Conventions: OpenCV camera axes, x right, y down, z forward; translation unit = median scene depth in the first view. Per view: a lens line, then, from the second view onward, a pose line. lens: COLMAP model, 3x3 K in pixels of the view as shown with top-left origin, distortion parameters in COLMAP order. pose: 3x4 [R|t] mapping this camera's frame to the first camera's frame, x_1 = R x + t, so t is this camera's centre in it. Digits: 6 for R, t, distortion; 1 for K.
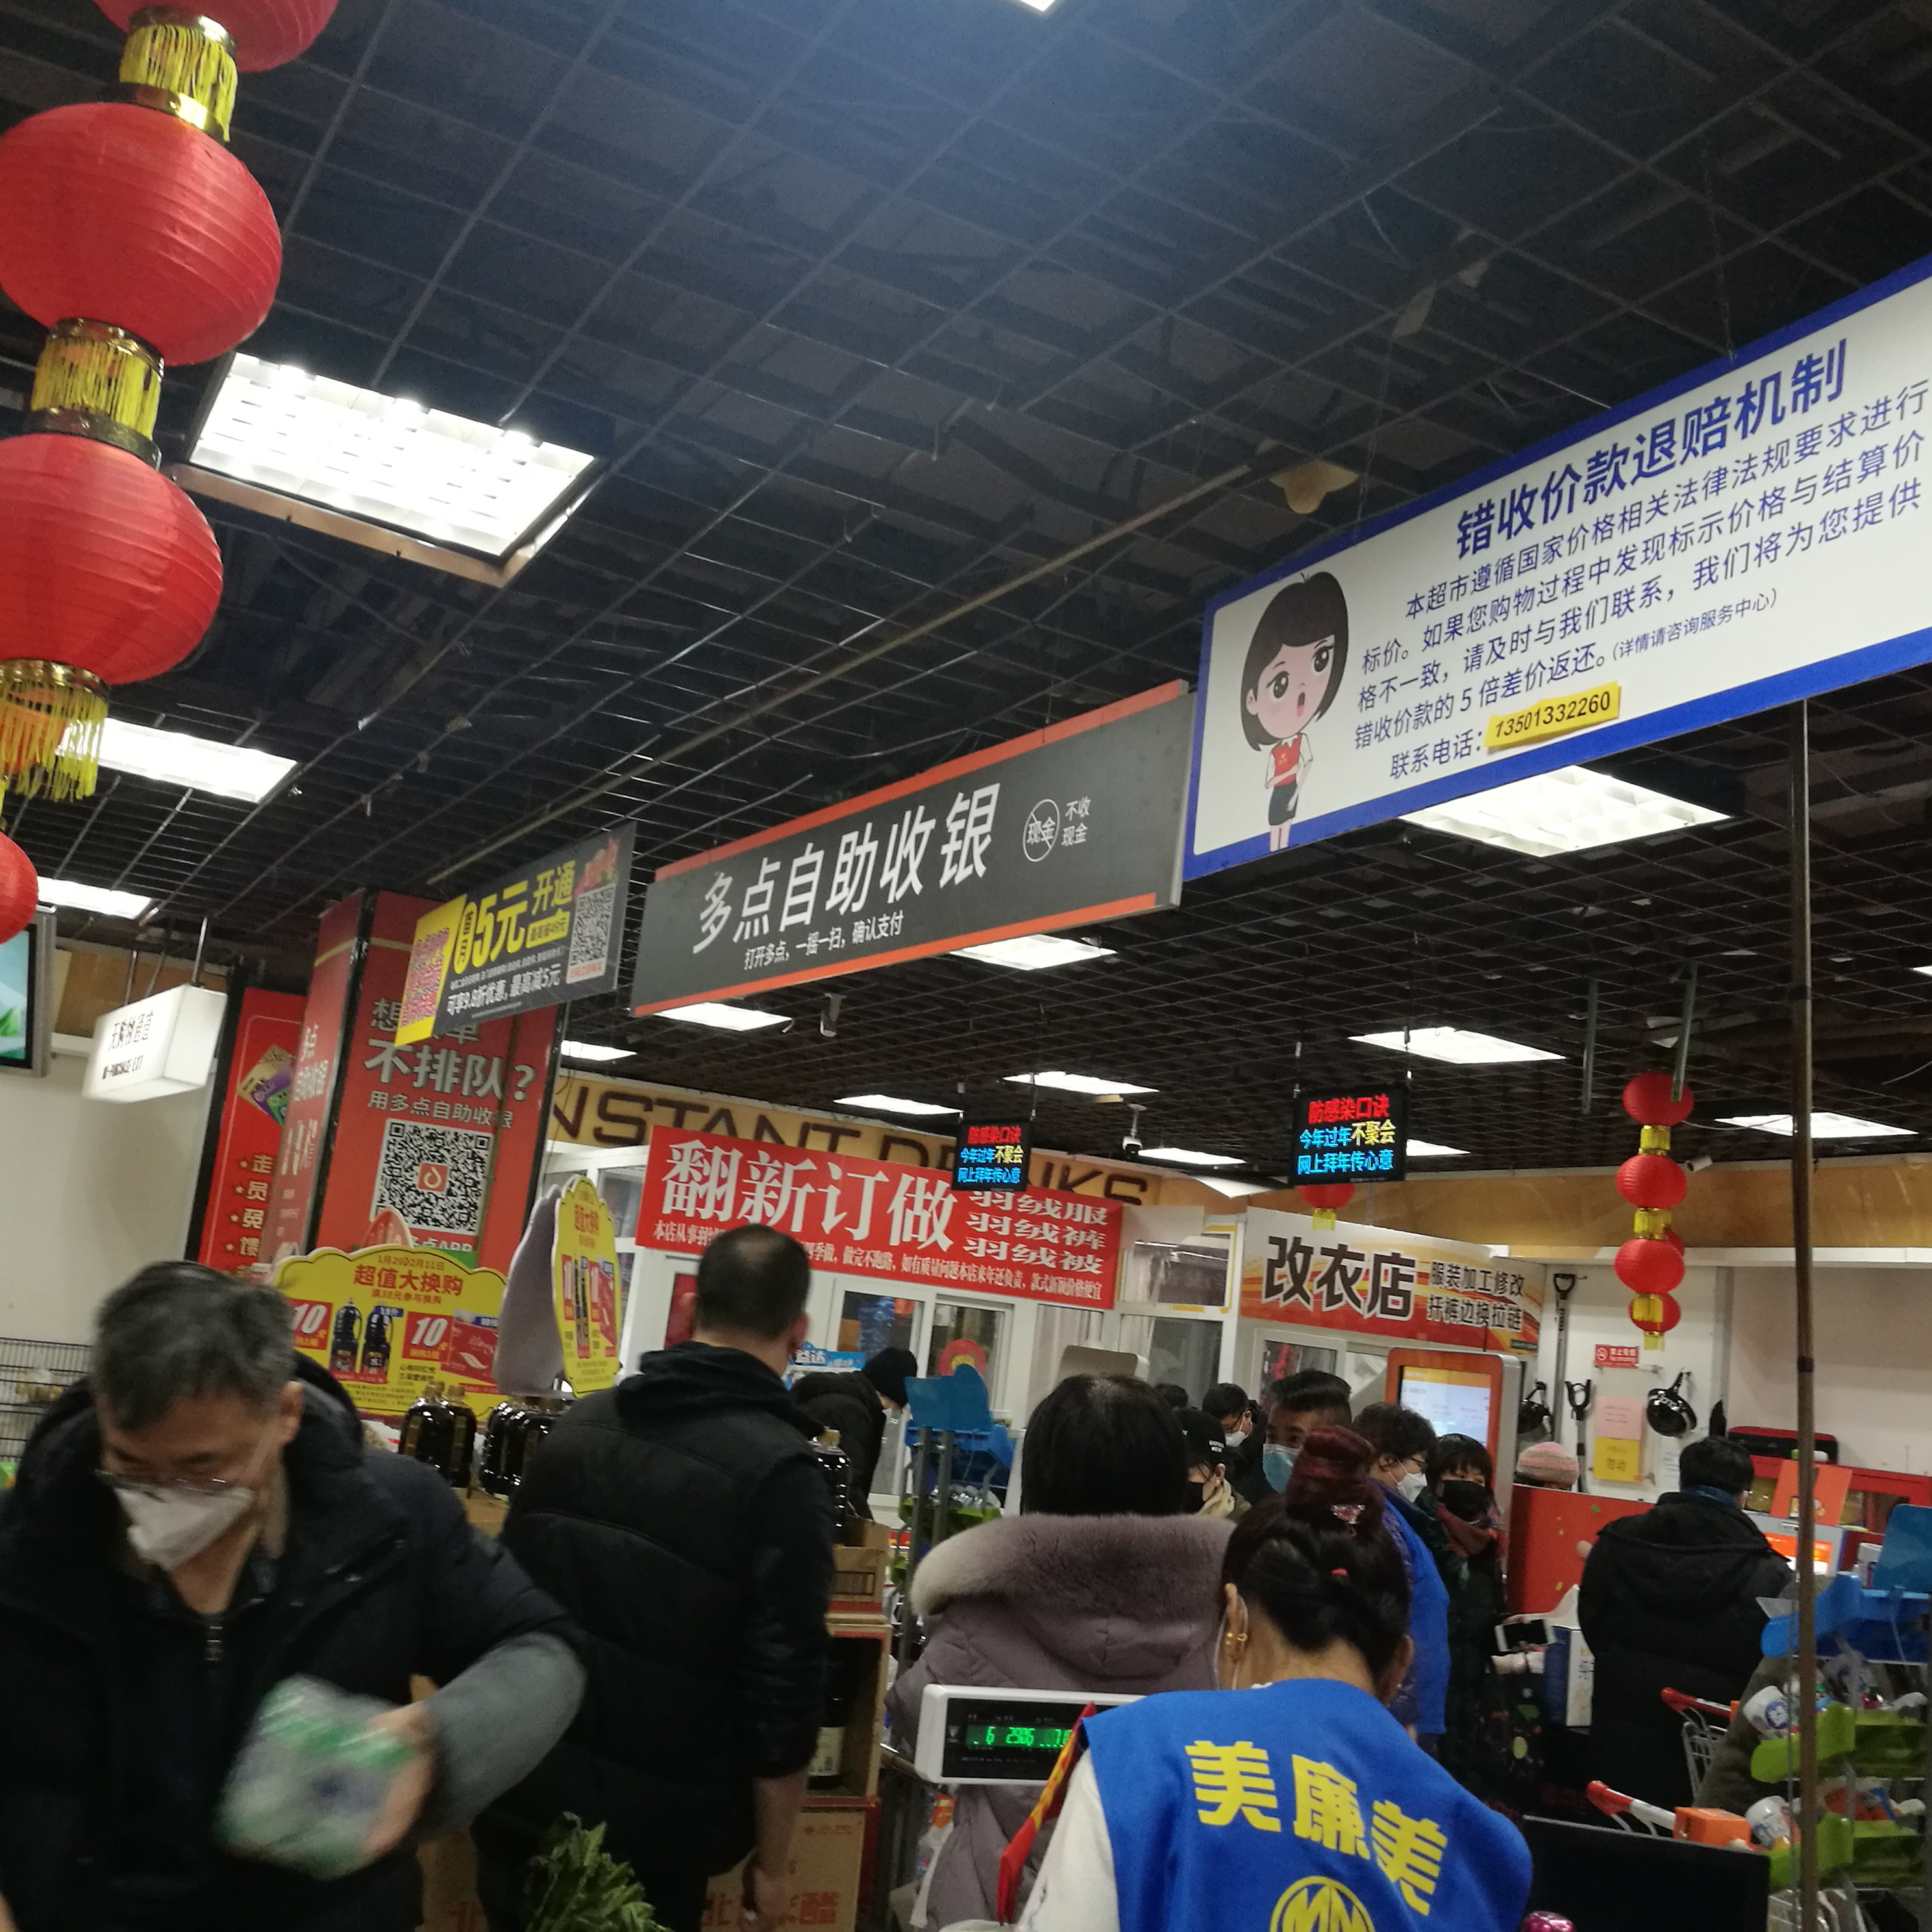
lens RADIAL K [[2067.1, 0, 980.0], [0, 2067.1, 896.9], [0, 0, 1]] dist [0.017500, 0.000000]
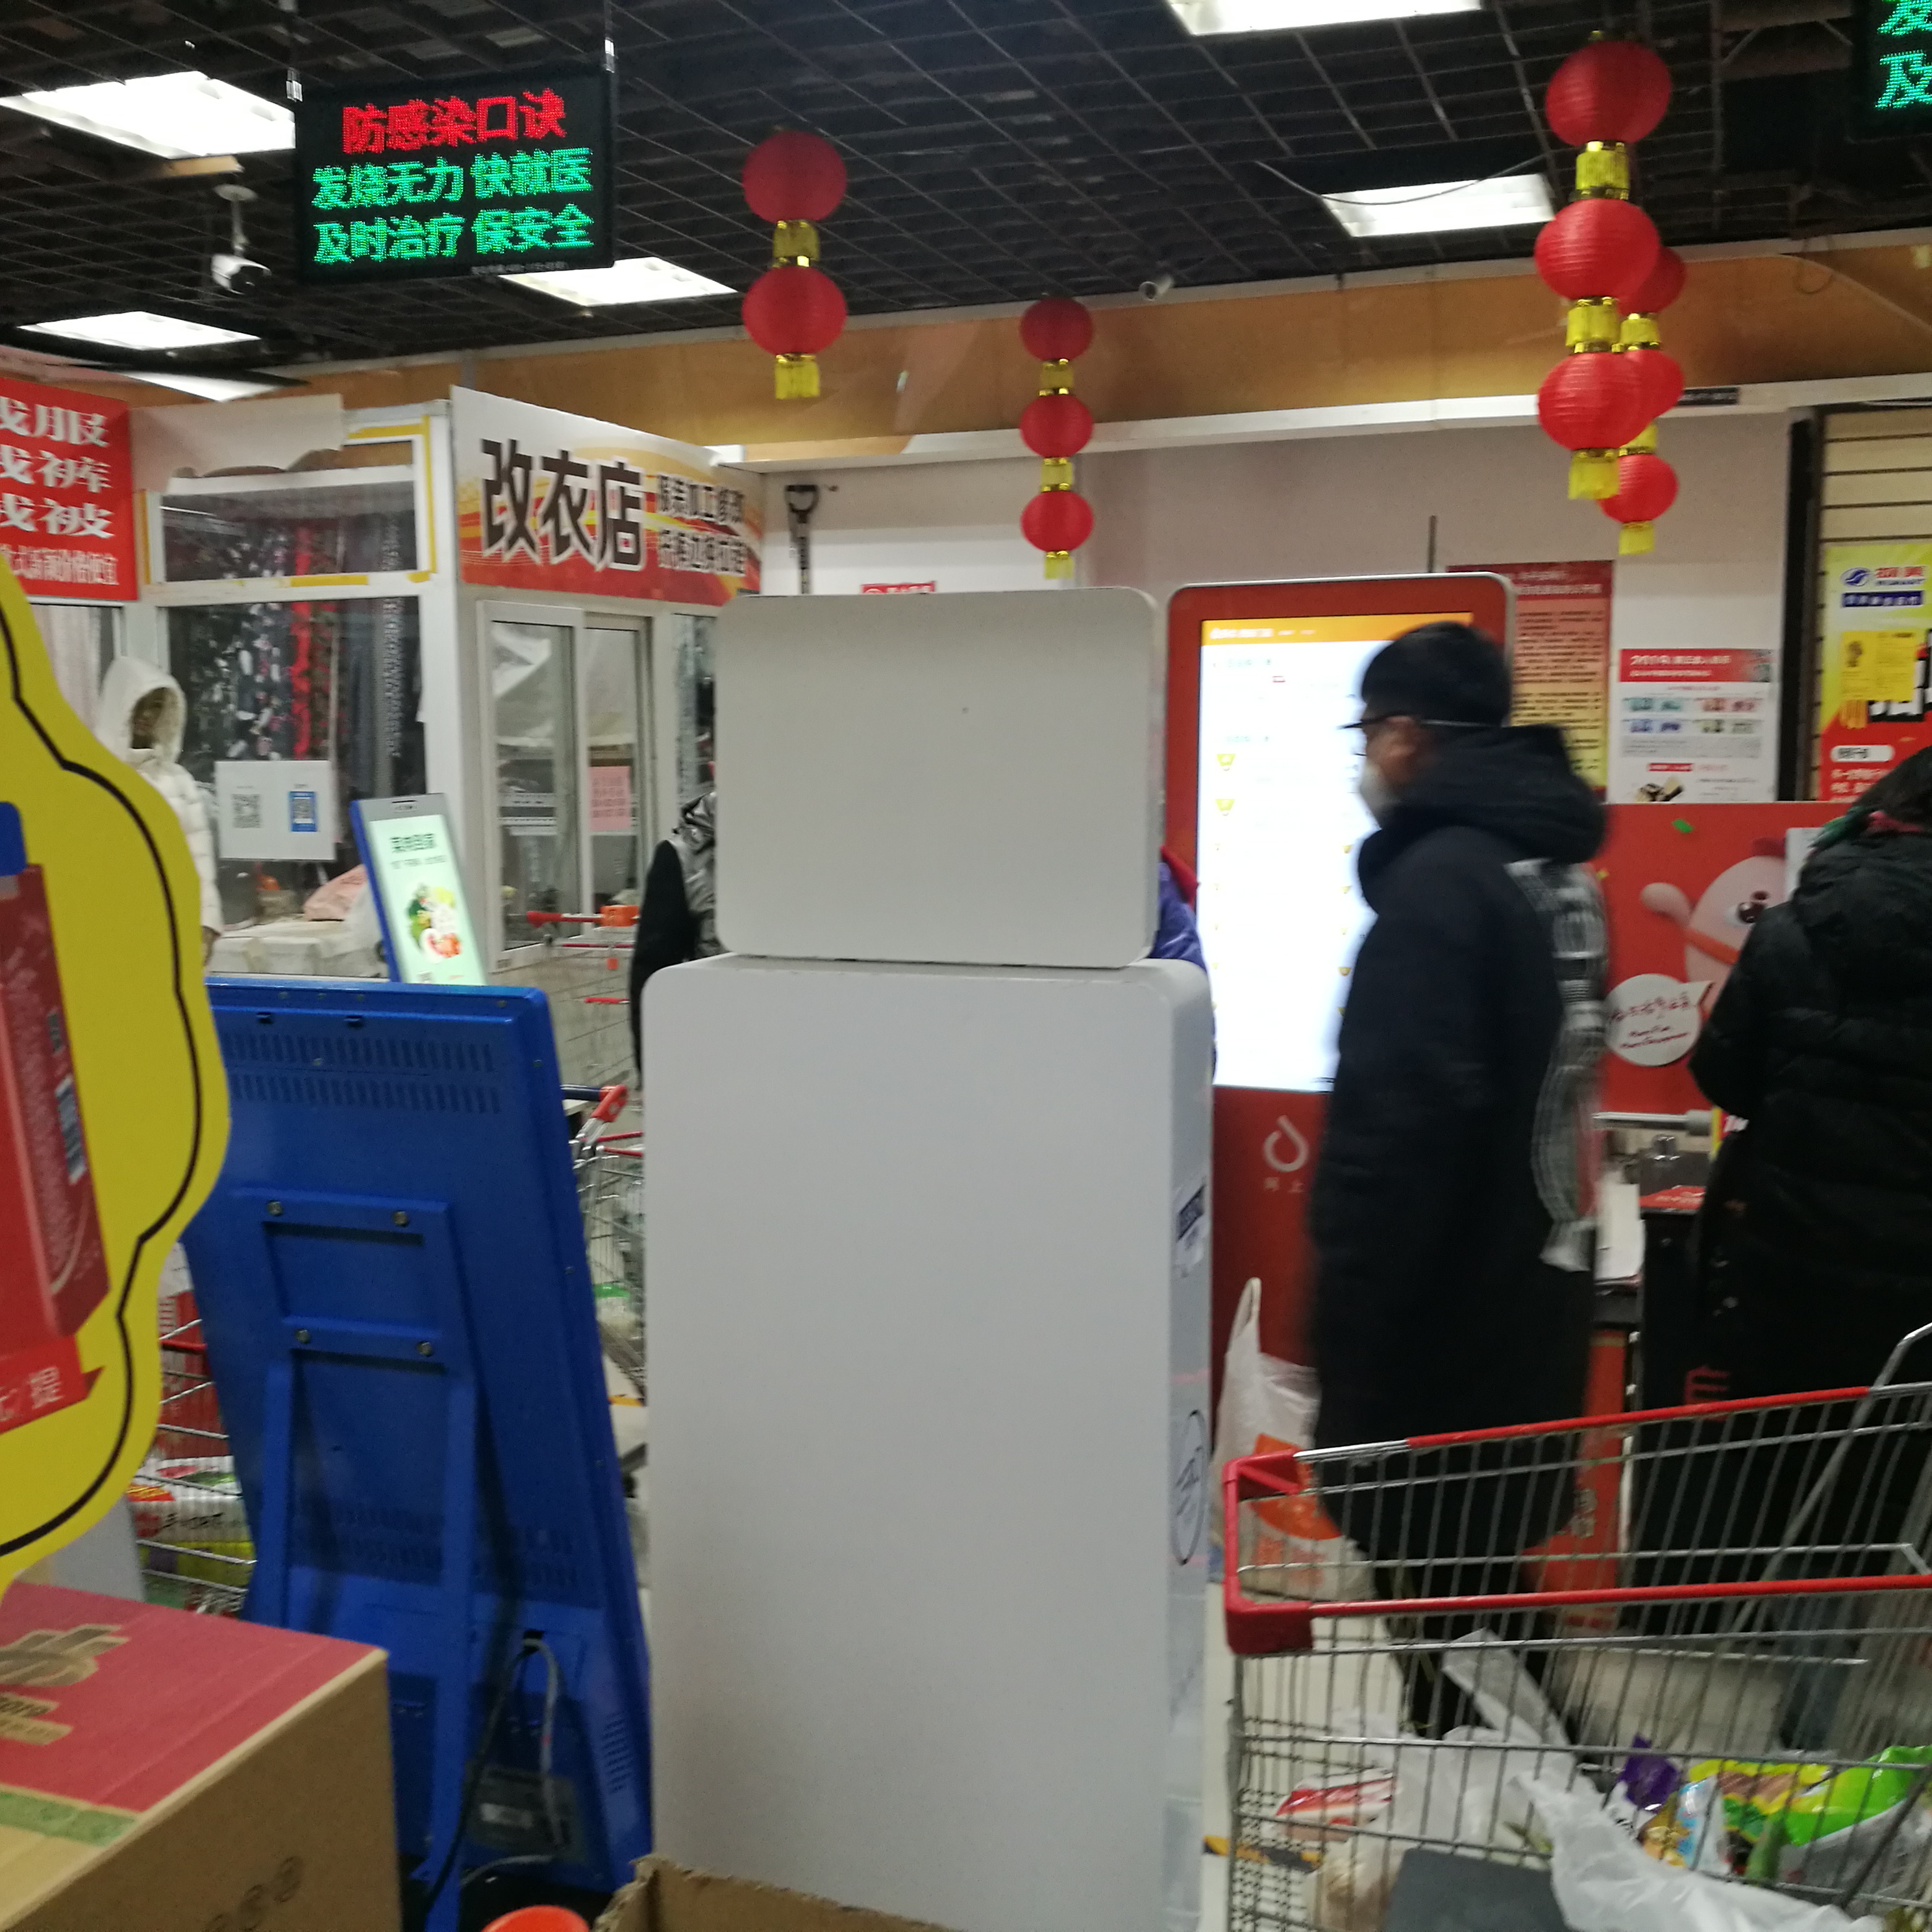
lens RADIAL K [[2067.1, 0, 998.9], [0, 2067.1, 994.0], [0, 0, 1]] dist [0.017500, 0.000000]
pose [[0.754938, -0.212190, 0.620520, -0.138769], [-0.044111, 0.927634, 0.370875, 0.085118], [-0.654312, -0.307359, 0.690946, 0.450897]]
